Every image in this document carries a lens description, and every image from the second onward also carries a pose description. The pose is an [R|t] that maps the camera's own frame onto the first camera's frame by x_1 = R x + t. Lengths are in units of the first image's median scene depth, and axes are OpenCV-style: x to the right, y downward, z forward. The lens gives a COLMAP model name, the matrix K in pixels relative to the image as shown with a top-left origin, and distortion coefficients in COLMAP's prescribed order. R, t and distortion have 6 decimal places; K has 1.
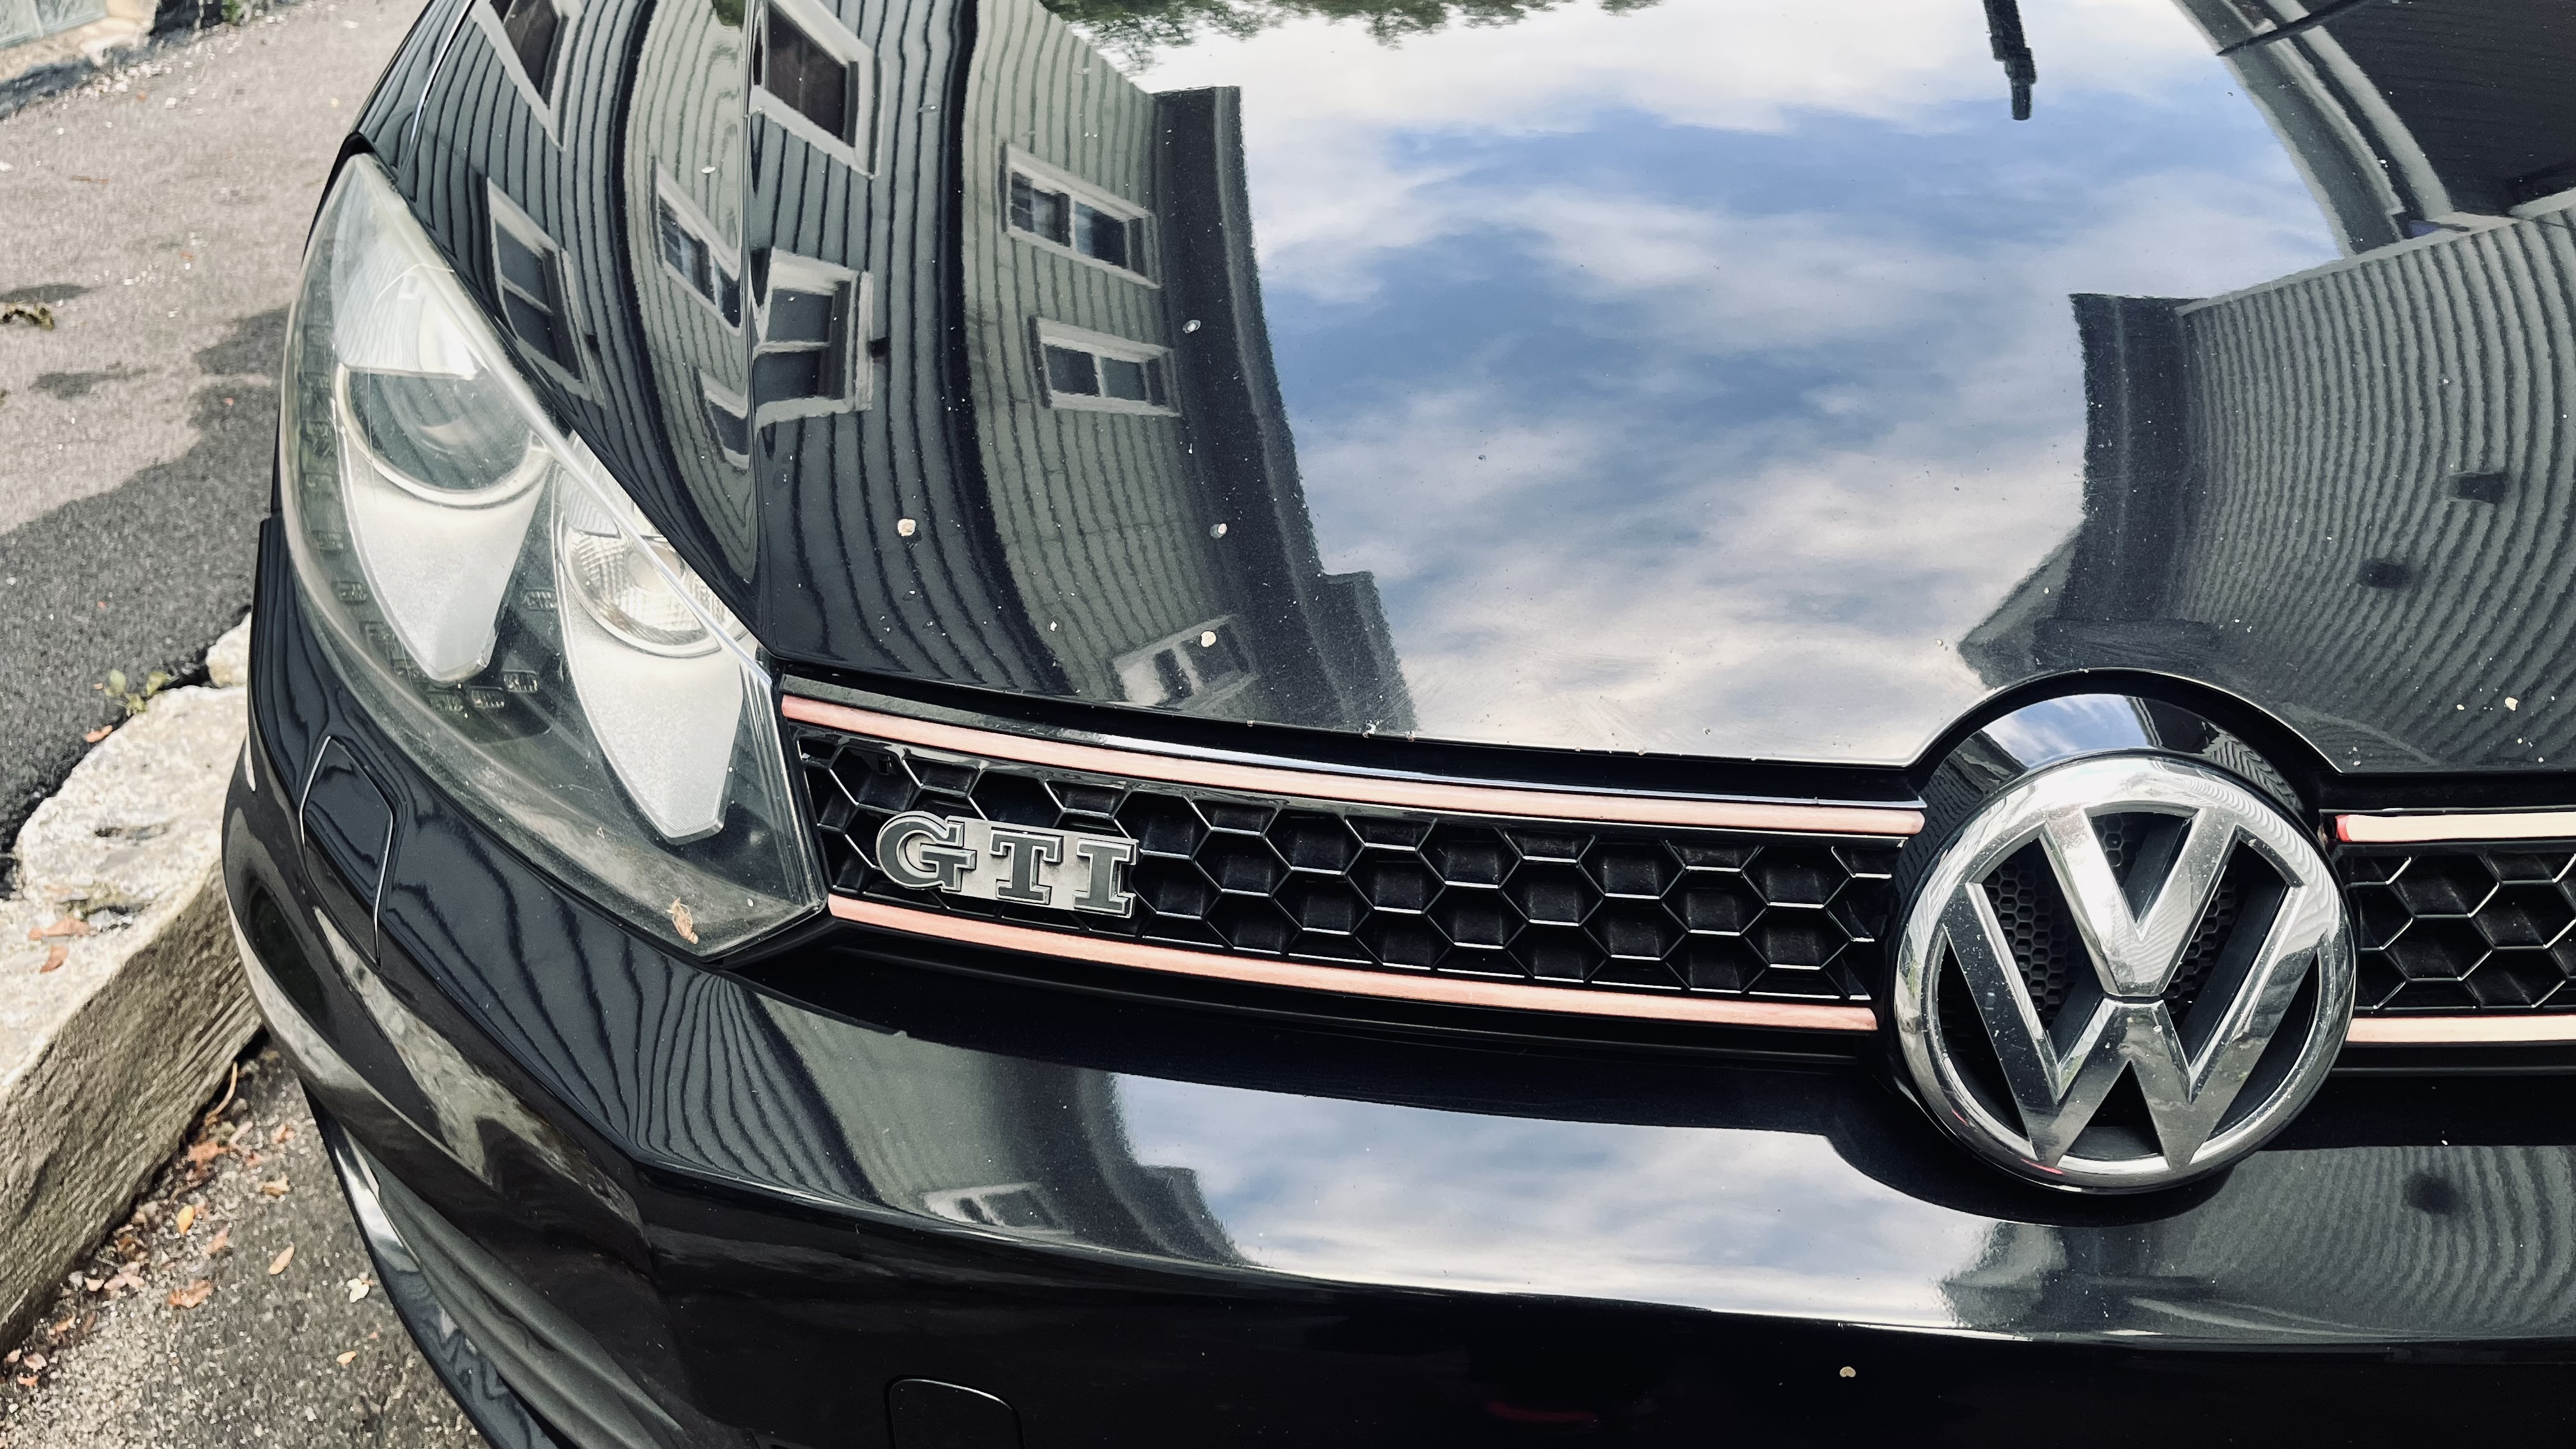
lens RADIAL K [[1985.5, 0, 1283.6], [0, 1985.5, 807.4], [0, 0, 1]] dist [0.030540, -0.064532]
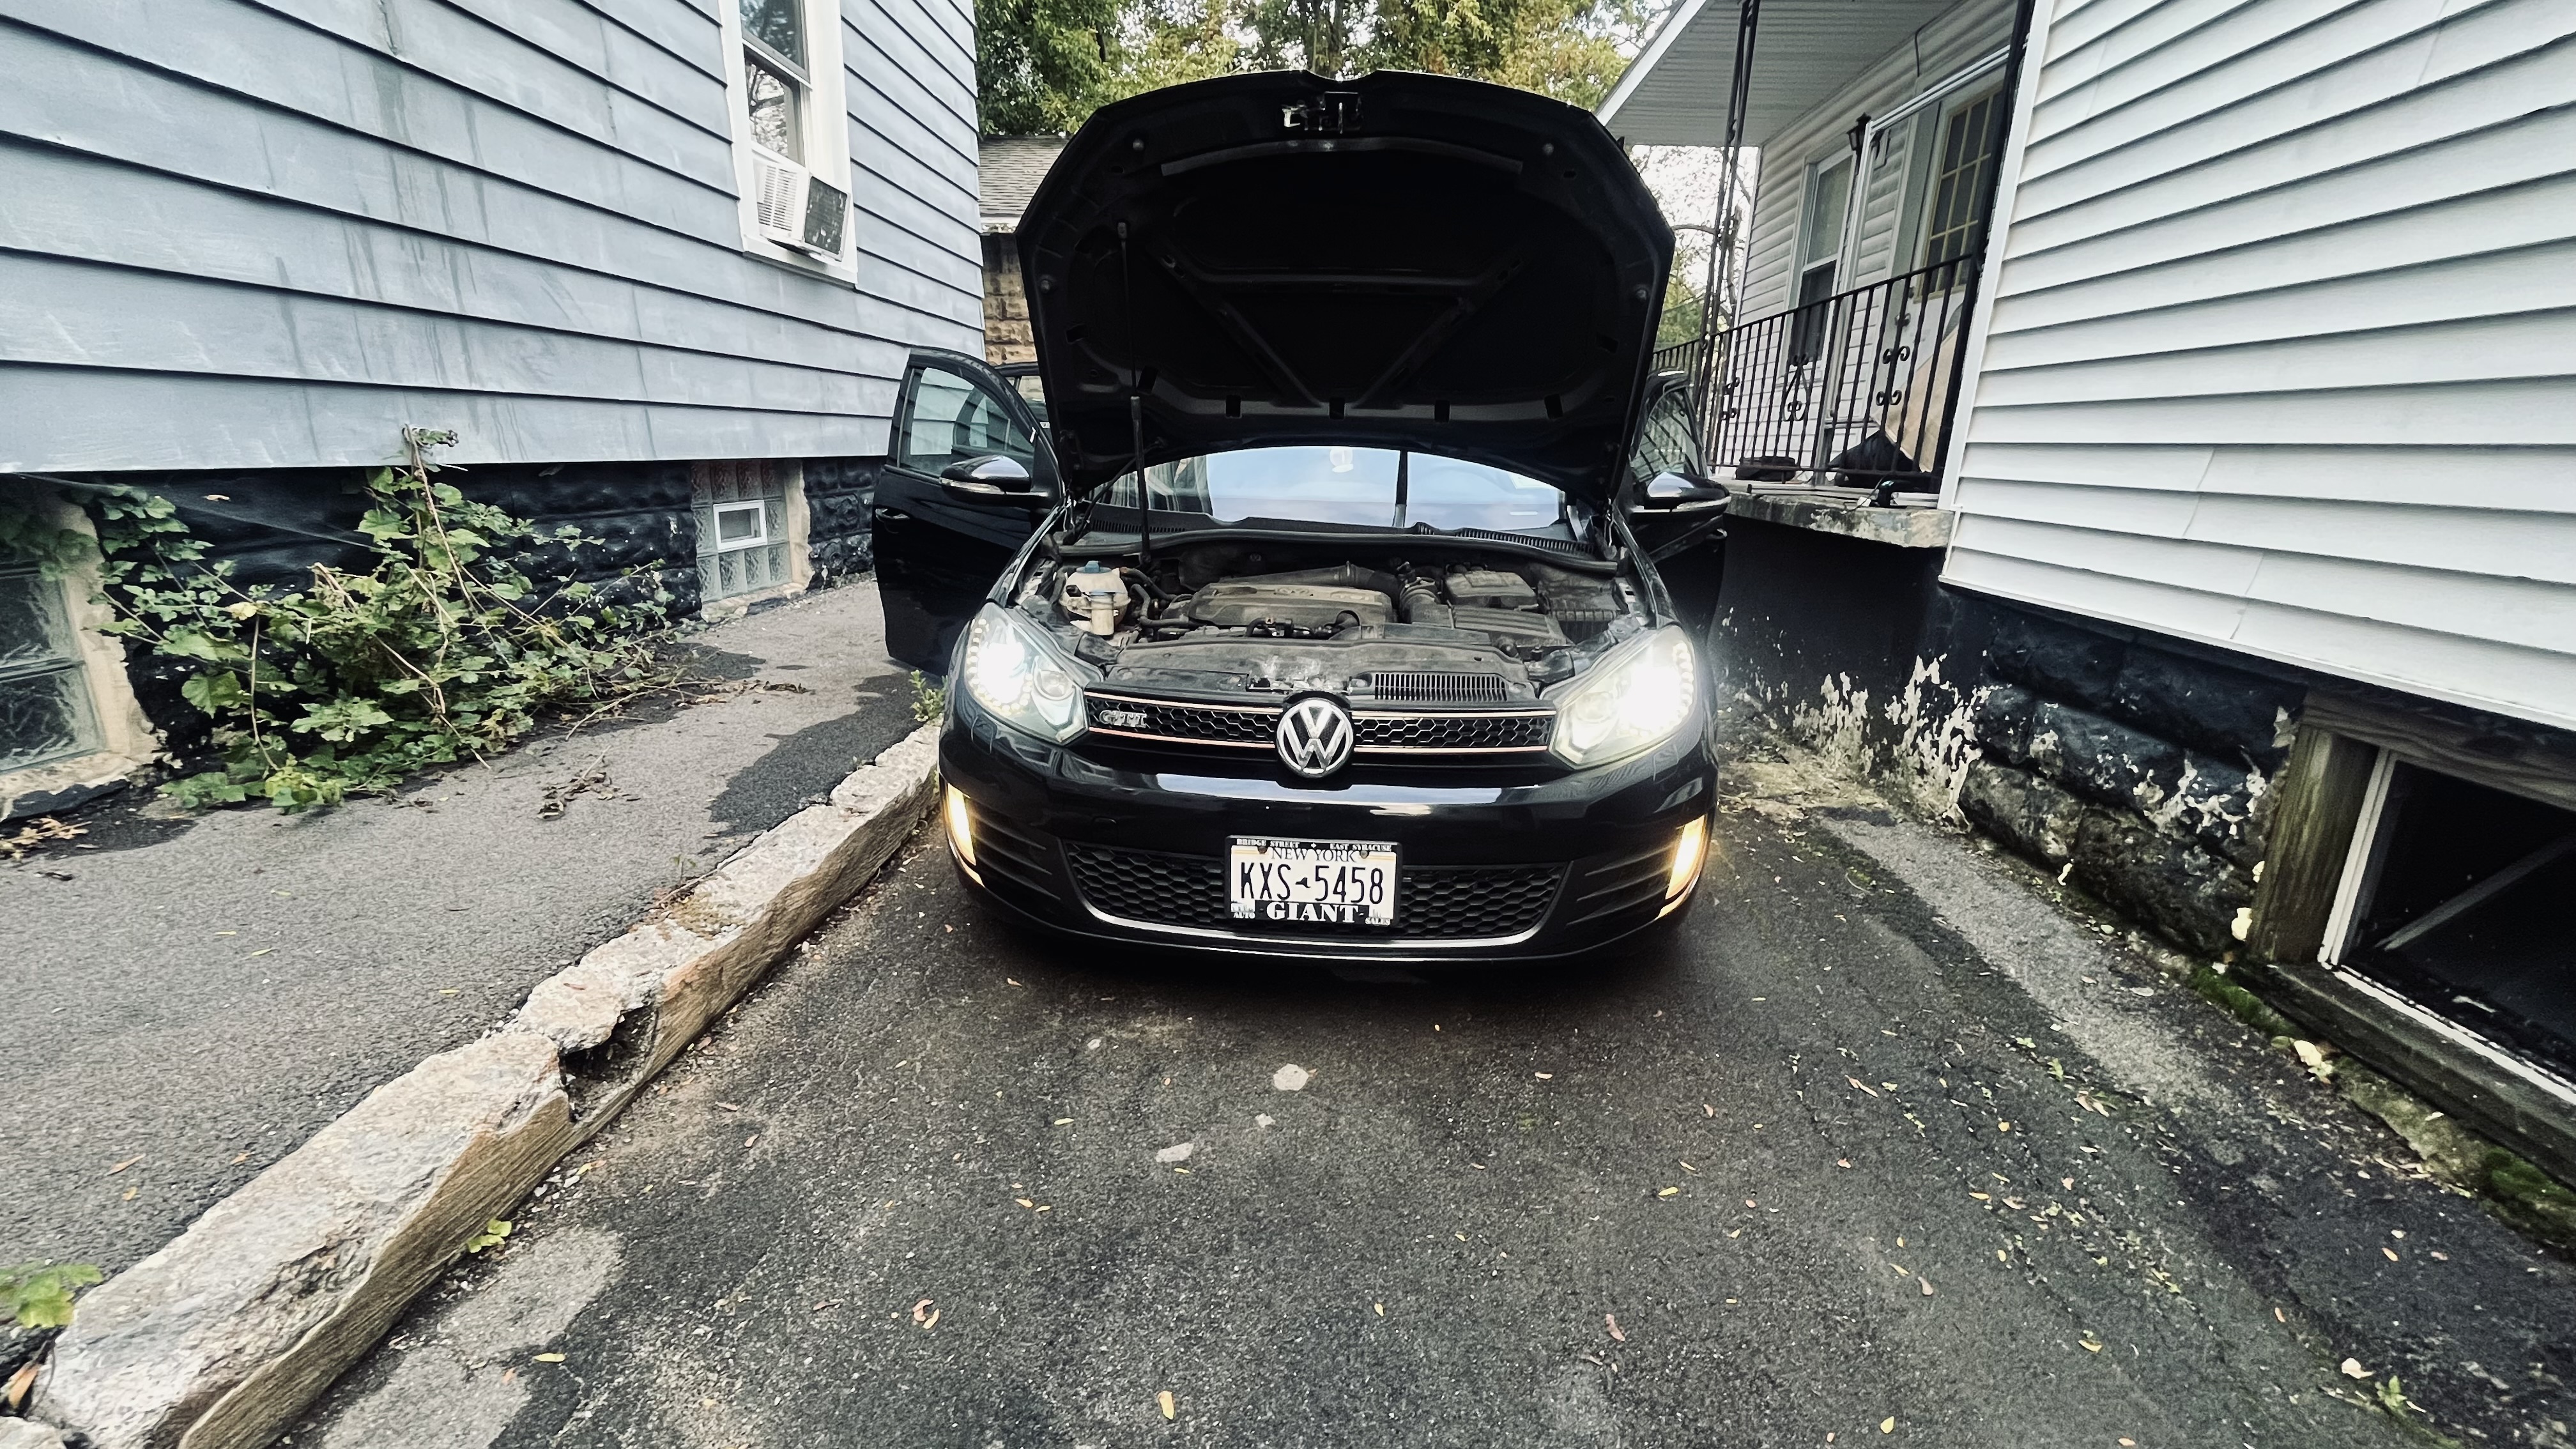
lens RADIAL K [[1053.1, 0, 1287.1], [0, 1053.1, 709.5], [0, 0, 1]] dist [-0.006057, 0.000709]
pose [[0.998945, 0.042092, 0.018364, 0.251415], [-0.035083, 0.957498, -0.286299, 0.796328], [-0.029635, 0.285353, 0.957964, -1.756276]]
